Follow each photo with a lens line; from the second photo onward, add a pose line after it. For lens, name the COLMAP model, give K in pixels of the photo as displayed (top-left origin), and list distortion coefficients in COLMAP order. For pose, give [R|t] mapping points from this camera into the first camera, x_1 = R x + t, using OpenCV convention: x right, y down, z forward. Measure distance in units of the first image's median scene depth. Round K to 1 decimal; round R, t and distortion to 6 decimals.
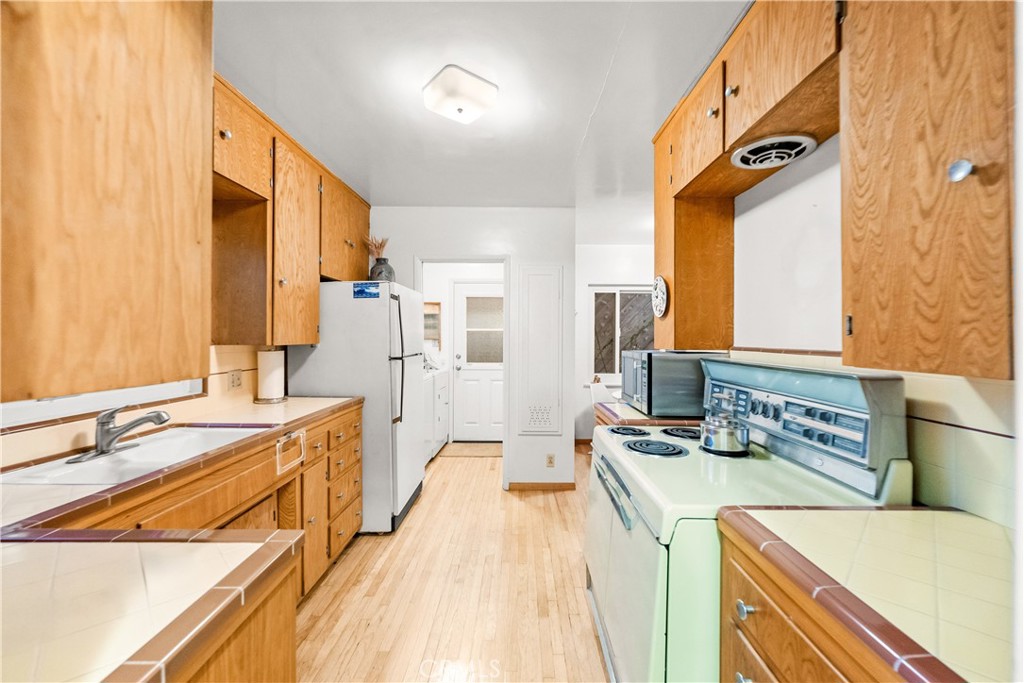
lens RADIAL K [[415.1, 0, 517.4], [0, 415.1, 330.2], [0, 0, 1]] dist [-0.000817, -0.000076]
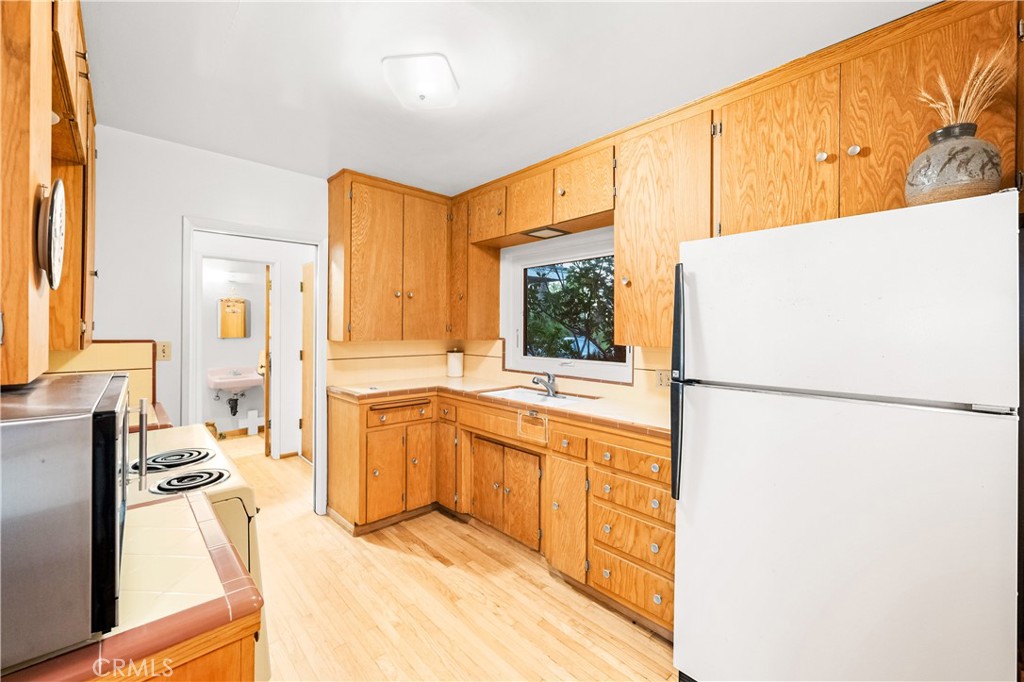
lens RADIAL K [[415.1, 0, 517.4], [0, 415.1, 329.7], [0, 0, 1]] dist [-0.000817, -0.000076]
pose [[-0.718583, -0.008080, -0.695394, 0.305687], [-0.003084, 0.999960, -0.008433, 0.007156], [0.695434, -0.003915, -0.718579, 1.559132]]
